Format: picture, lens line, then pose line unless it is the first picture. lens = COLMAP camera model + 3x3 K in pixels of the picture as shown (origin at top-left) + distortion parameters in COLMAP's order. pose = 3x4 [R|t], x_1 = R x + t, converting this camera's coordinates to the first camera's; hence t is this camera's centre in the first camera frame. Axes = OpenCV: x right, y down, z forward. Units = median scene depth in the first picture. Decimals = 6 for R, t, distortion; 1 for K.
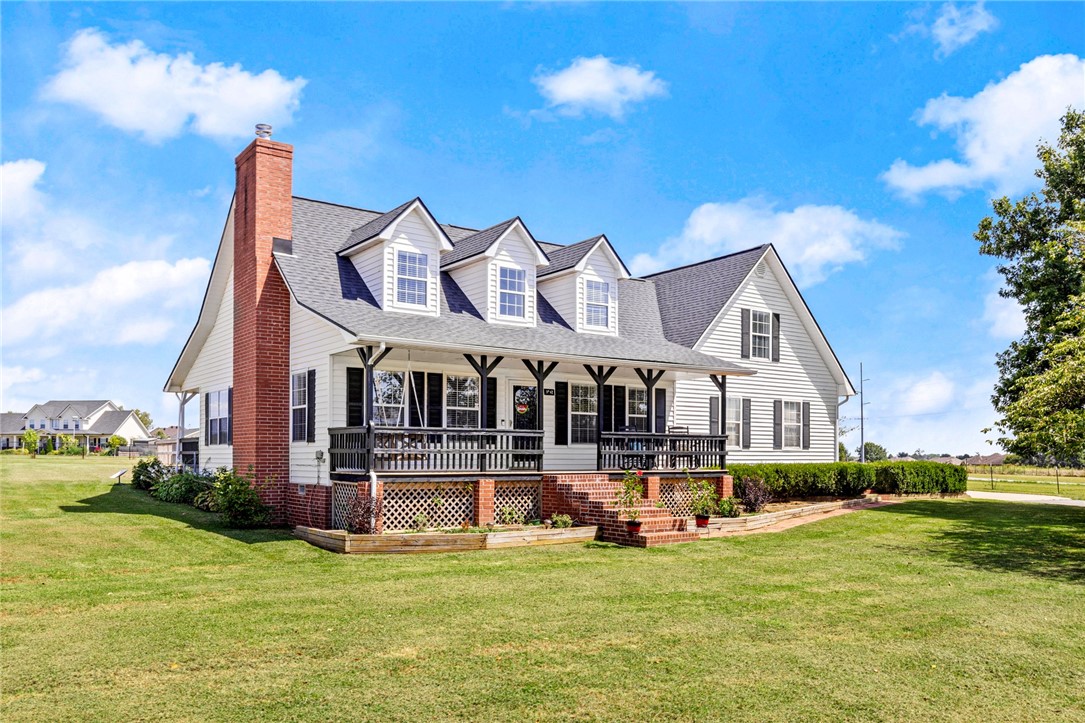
lens RADIAL K [[832.7, 0, 587.8], [0, 832.7, 447.3], [0, 0, 1]] dist [0.001035, -0.001271]
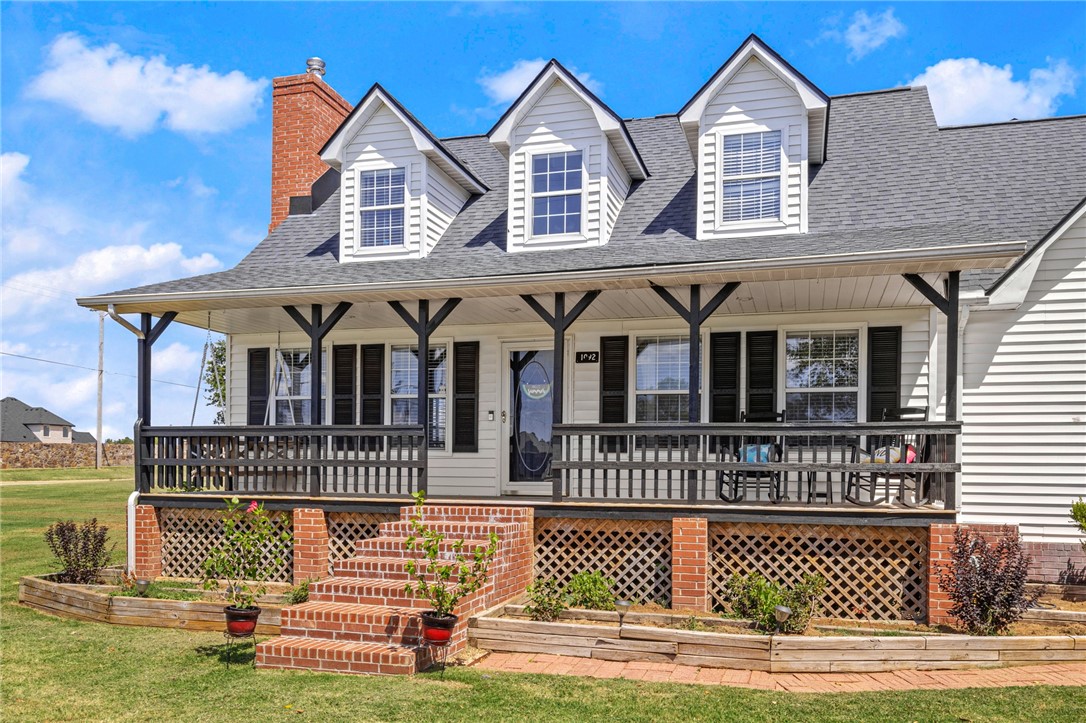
lens RADIAL K [[892.4, 0, 544.9], [0, 892.4, 474.4], [0, 0, 1]] dist [0.005955, -0.001453]
pose [[0.587230, 0.006099, -0.809397, 0.395300], [0.000746, 0.999967, 0.008076, 0.006577], [0.809420, -0.005347, 0.587206, 0.592274]]
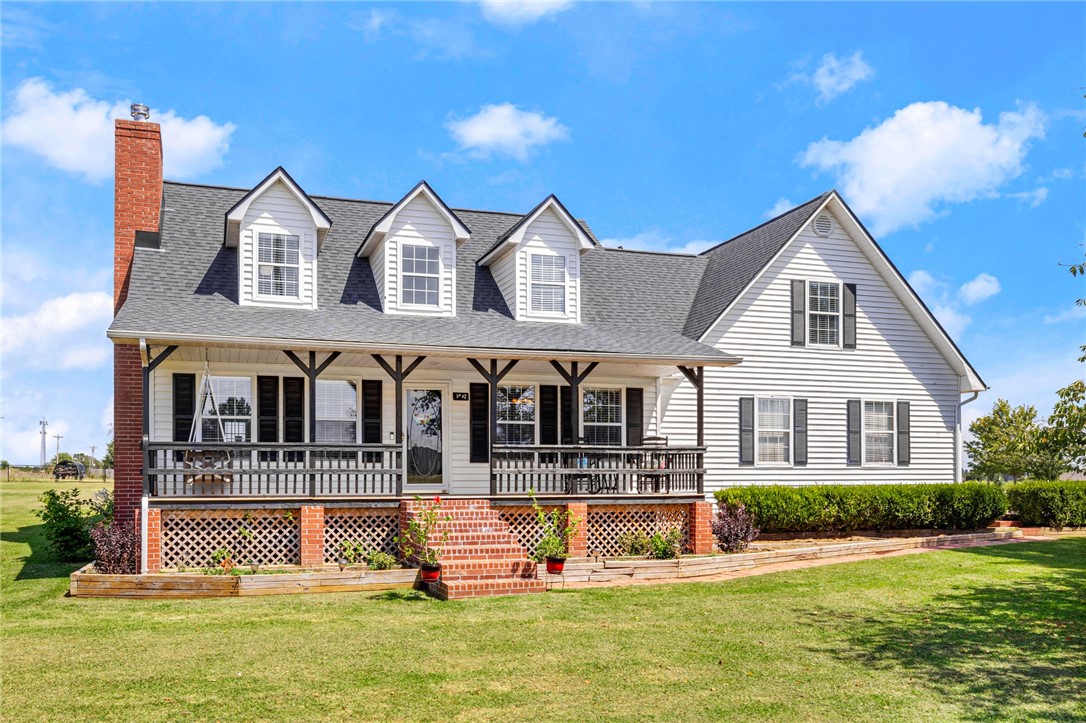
lens RADIAL K [[892.4, 0, 544.9], [0, 892.4, 474.4], [0, 0, 1]] dist [0.005955, -0.001453]
pose [[0.950897, -0.006804, -0.309432, 0.278039], [0.009118, 0.999940, 0.006032, 0.003761], [0.309373, -0.008557, 0.950902, 0.198469]]
